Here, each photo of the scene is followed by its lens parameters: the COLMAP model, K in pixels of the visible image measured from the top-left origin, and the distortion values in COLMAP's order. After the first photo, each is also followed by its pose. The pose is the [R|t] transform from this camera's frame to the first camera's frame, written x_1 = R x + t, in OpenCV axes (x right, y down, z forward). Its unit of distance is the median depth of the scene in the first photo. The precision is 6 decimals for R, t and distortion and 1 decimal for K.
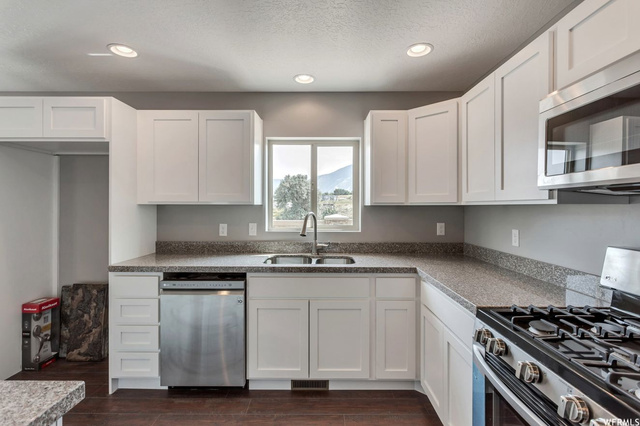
lens RADIAL K [[304.0, 0, 320.0], [0, 304.0, 213.0], [0, 0, 1]] dist [-0.000096, -0.000494]
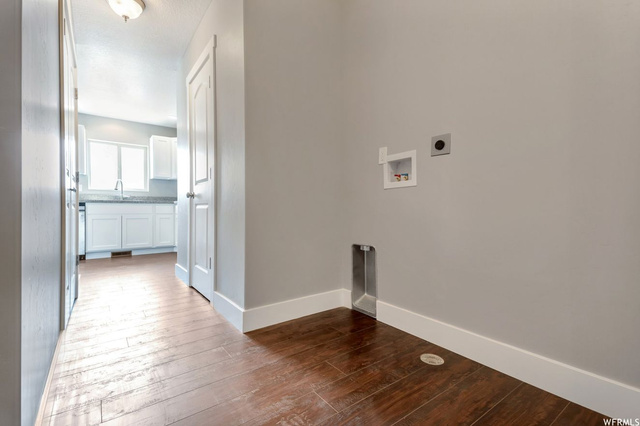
lens RADIAL K [[304.0, 0, 320.0], [0, 304.0, 213.0], [0, 0, 1]] dist [-0.000096, -0.000494]
pose [[0.799245, 0.003638, 0.600995, -0.188199], [0.028100, 0.998662, -0.043414, 0.361893], [-0.600348, 0.051587, 0.798073, -1.452359]]
